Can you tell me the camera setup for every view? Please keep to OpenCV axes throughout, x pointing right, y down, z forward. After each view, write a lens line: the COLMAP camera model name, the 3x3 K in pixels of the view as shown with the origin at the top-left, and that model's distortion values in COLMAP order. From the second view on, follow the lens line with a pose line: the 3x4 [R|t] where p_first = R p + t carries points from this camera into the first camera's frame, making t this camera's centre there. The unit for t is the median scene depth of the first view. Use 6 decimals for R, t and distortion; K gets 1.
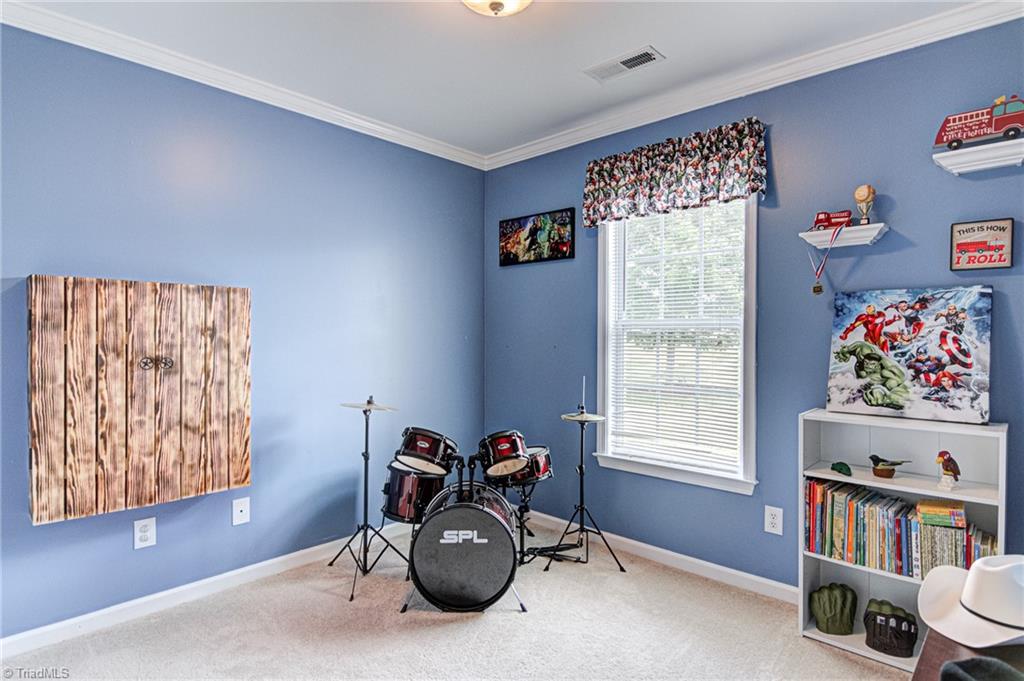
lens RADIAL K [[539.1, 0, 516.3], [0, 539.1, 341.6], [0, 0, 1]] dist [0.023359, -0.018664]
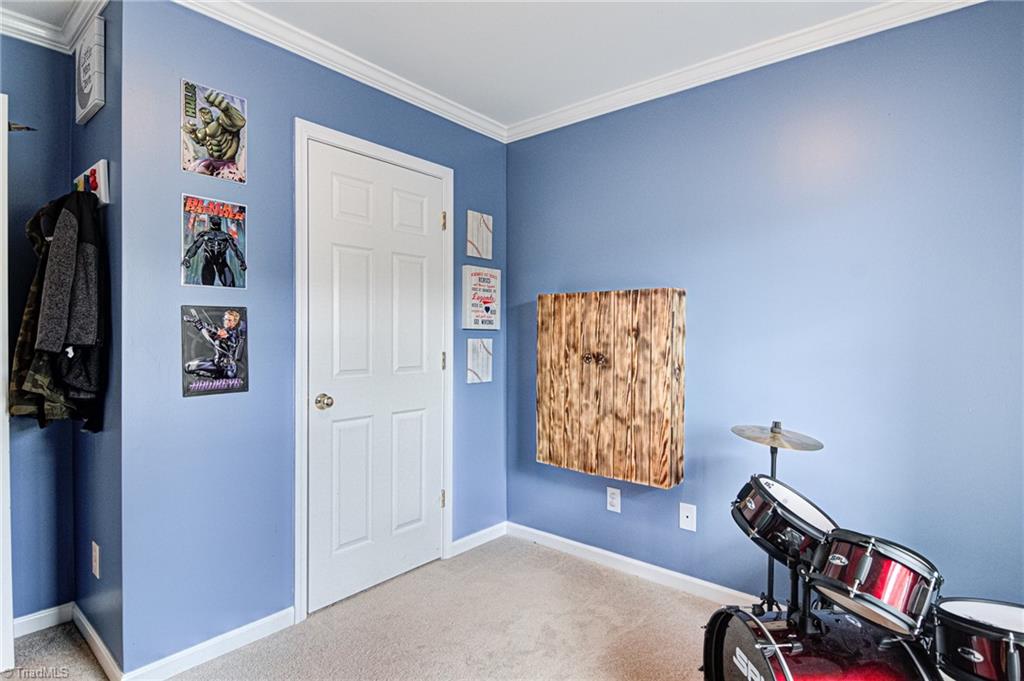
lens RADIAL K [[539.1, 0, 517.3], [0, 539.1, 336.3], [0, 0, 1]] dist [0.023359, -0.018664]
pose [[0.048597, 0.007403, -0.998791, 0.516242], [-0.014299, 0.999875, 0.006715, -0.015131], [0.998716, 0.013956, 0.048697, 0.748106]]
